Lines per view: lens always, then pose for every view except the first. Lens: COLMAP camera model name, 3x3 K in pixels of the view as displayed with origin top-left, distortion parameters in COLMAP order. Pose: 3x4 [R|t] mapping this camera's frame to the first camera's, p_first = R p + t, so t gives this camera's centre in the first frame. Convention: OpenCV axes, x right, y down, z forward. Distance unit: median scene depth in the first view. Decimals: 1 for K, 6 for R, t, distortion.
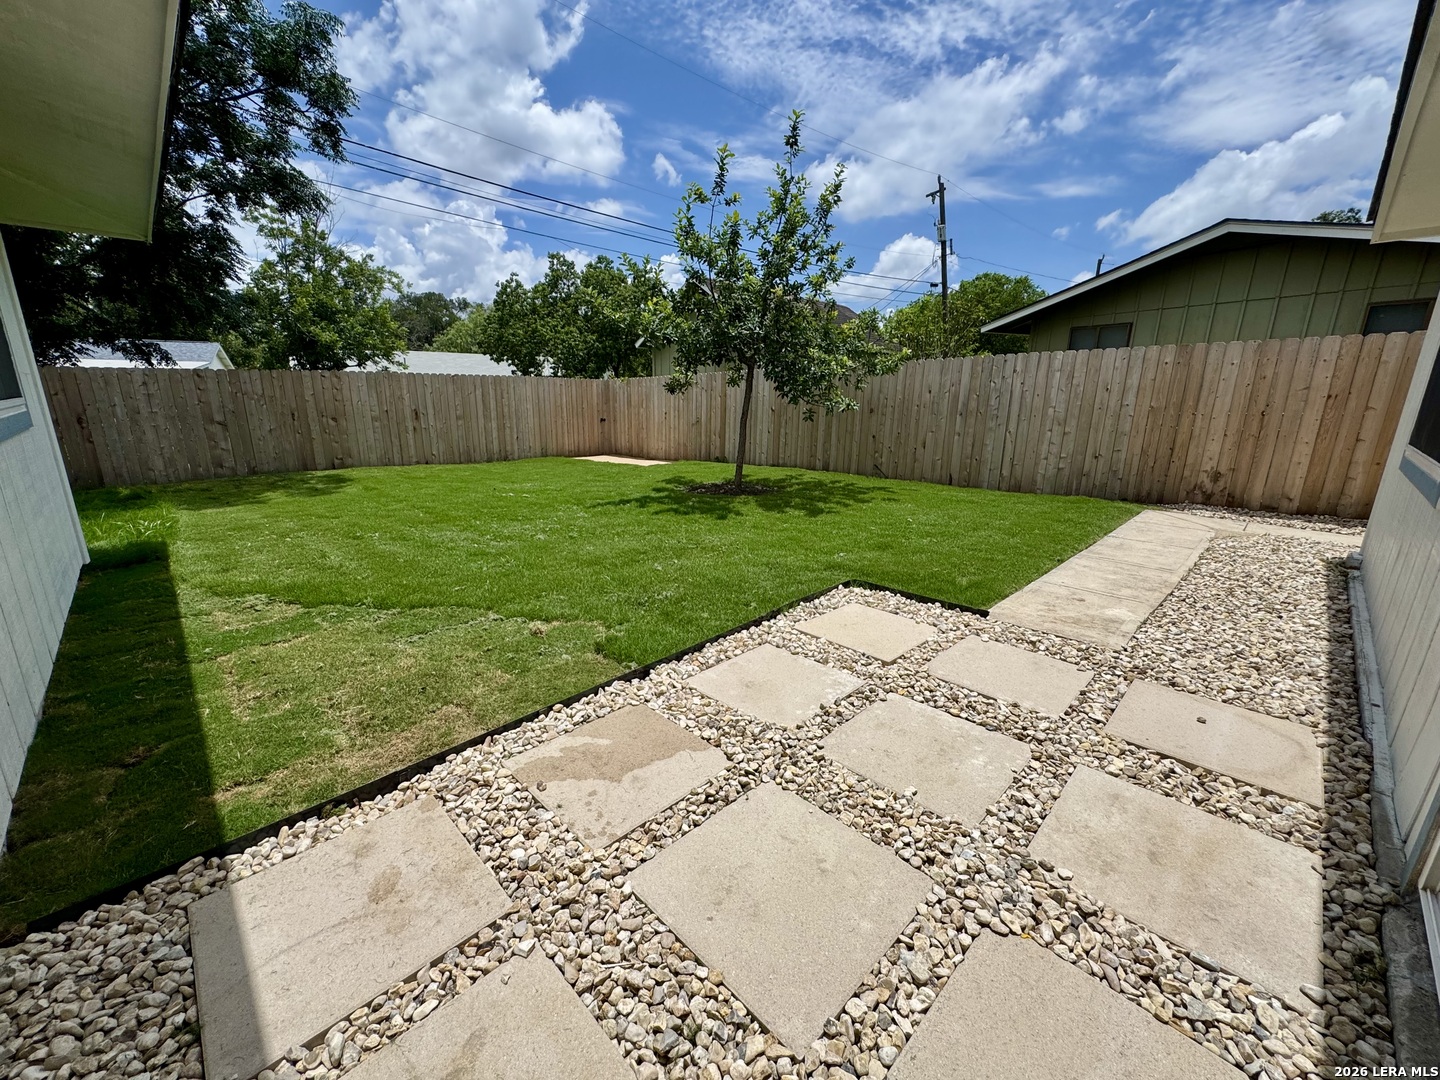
lens RADIAL K [[578.6, 0, 717.6], [0, 578.6, 535.7], [0, 0, 1]] dist [-0.003255, 0.000159]
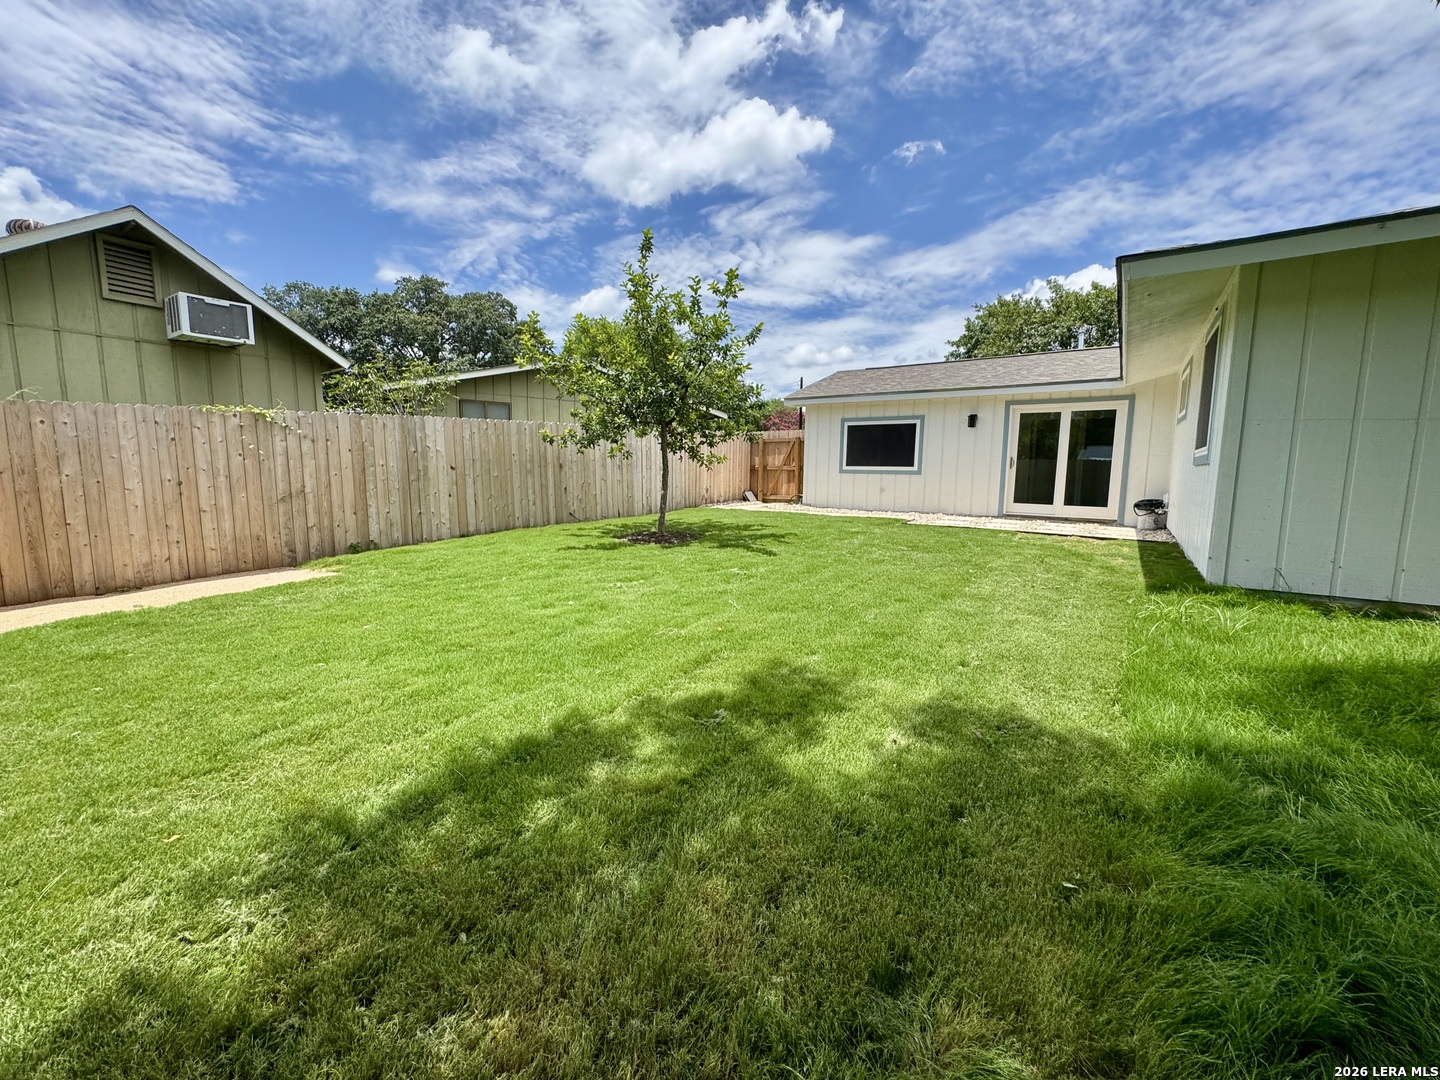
lens RADIAL K [[578.6, 0, 723.8], [0, 578.6, 539.4], [0, 0, 1]] dist [-0.003255, 0.000159]
pose [[-0.205337, -0.134796, 0.969364, -0.908360], [0.226727, 0.956973, 0.181100, -0.212324], [-0.952067, 0.256968, -0.165940, 0.929523]]
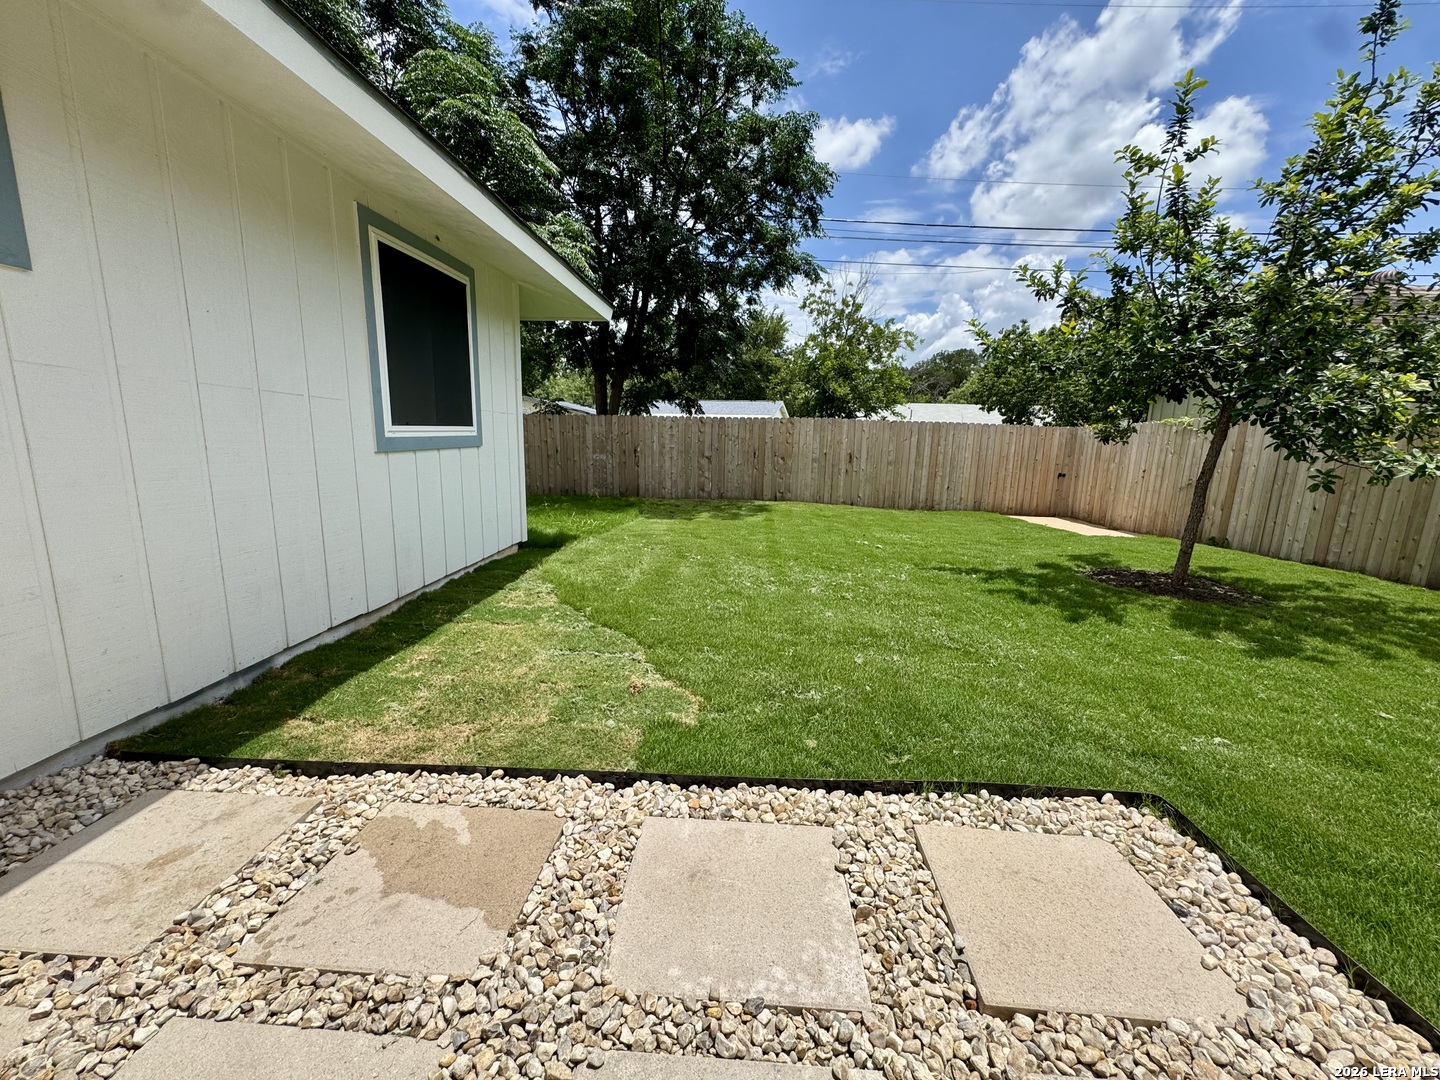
lens RADIAL K [[578.6, 0, 720.9], [0, 578.6, 535.9], [0, 0, 1]] dist [-0.003255, 0.000159]
pose [[0.672129, 0.138190, -0.727425, 0.135101], [-0.199760, 0.979844, 0.001567, -0.029951], [0.712979, 0.144257, 0.686186, 0.154824]]
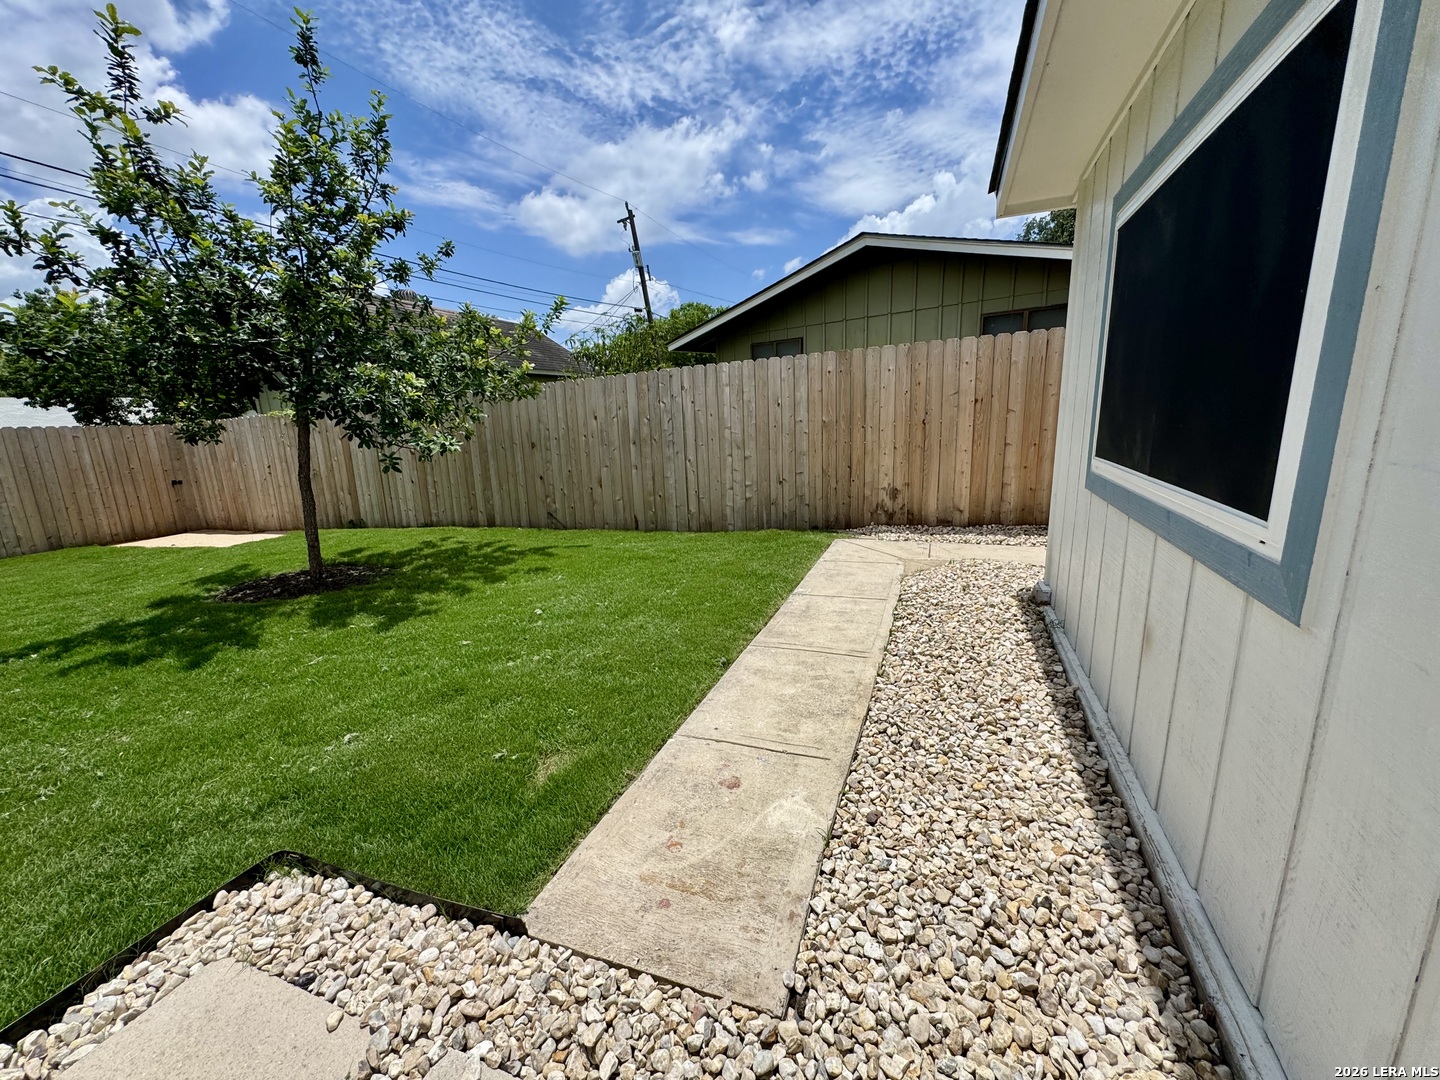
lens RADIAL K [[578.6, 0, 718.3], [0, 578.6, 535.2], [0, 0, 1]] dist [-0.003255, 0.000159]
pose [[0.909919, -0.133186, 0.392822, 0.171955], [0.151622, 0.988307, -0.016126, -0.045289], [-0.386080, 0.074234, 0.919473, 0.193089]]
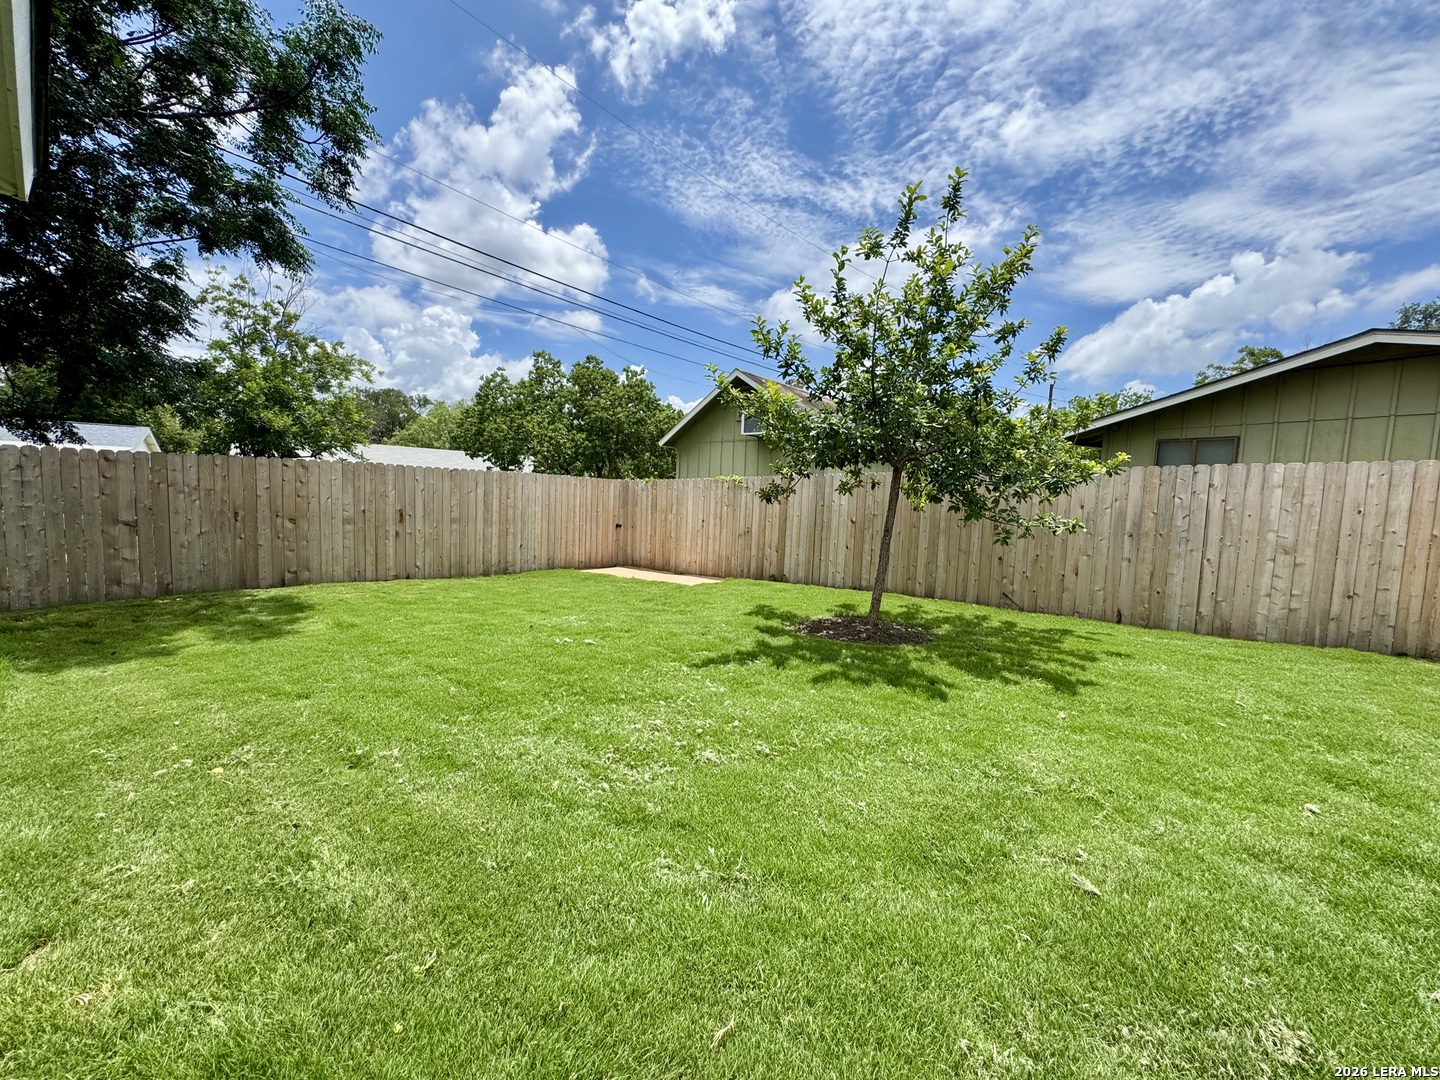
lens RADIAL K [[578.6, 0, 721.6], [0, 578.6, 536.0], [0, 0, 1]] dist [-0.003255, 0.000159]
pose [[0.996028, 0.020866, 0.086564, -0.190800], [-0.005683, 0.985069, -0.172063, -0.061686], [-0.088862, 0.170888, 0.981275, 0.238094]]
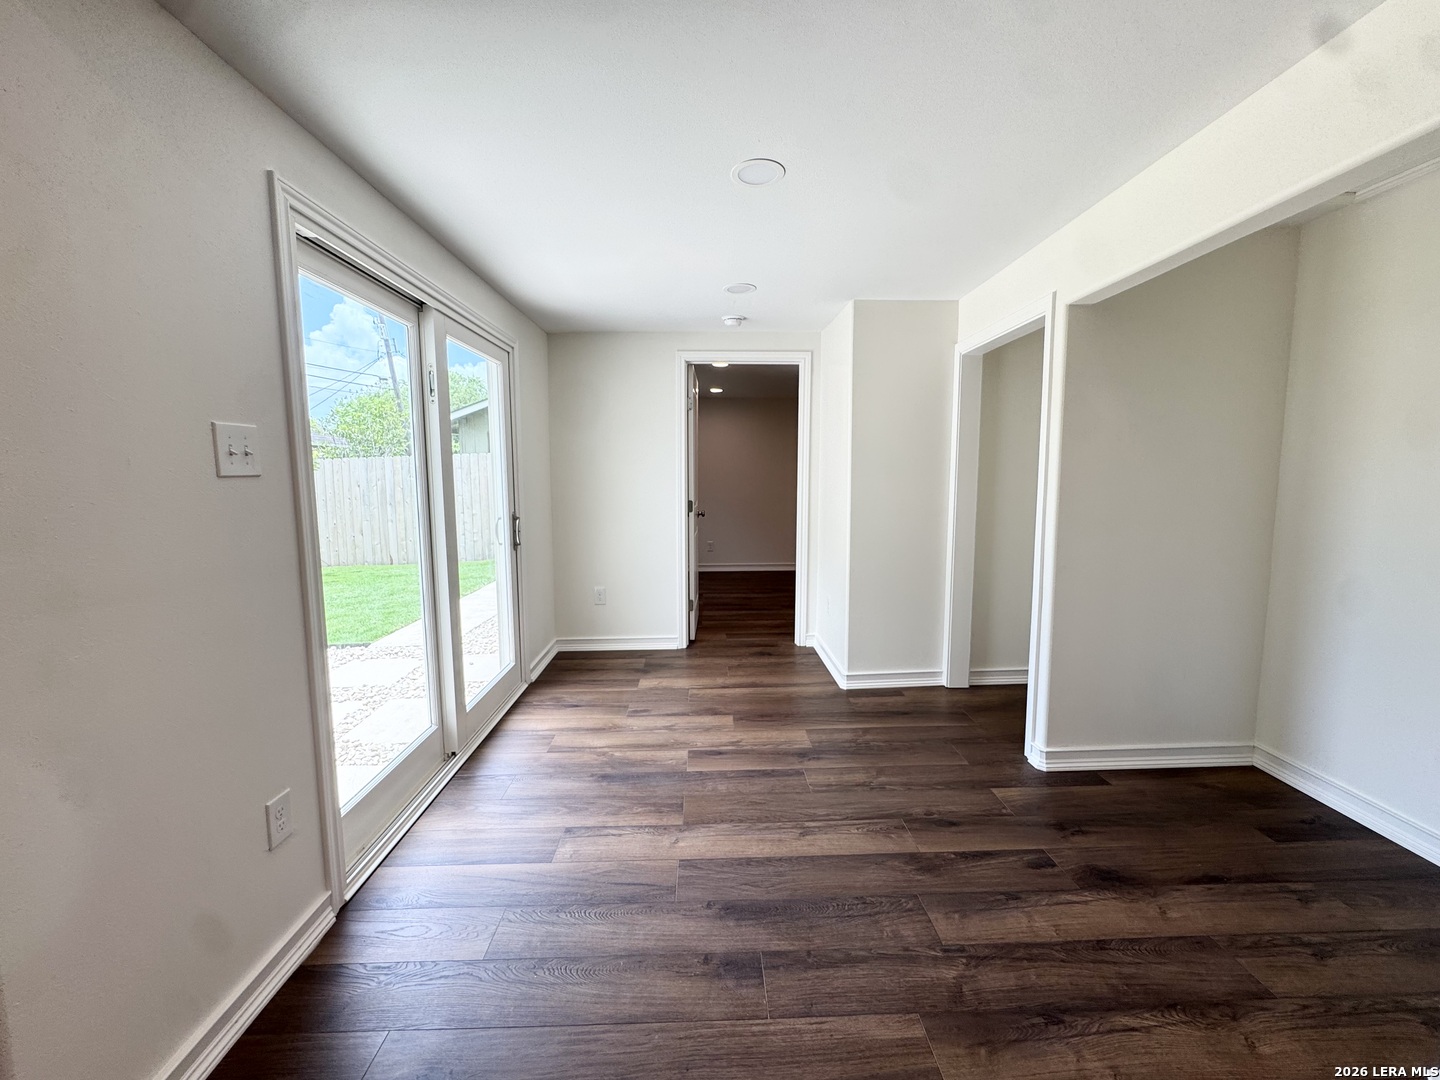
lens RADIAL K [[578.6, 0, 720.5], [0, 578.6, 544.4], [0, 0, 1]] dist [-0.003255, 0.000159]
pose [[0.680066, -0.103863, 0.725756, 0.016903], [0.194397, 0.980027, -0.041907, 0.042980], [-0.706909, 0.169584, 0.686674, -0.232736]]
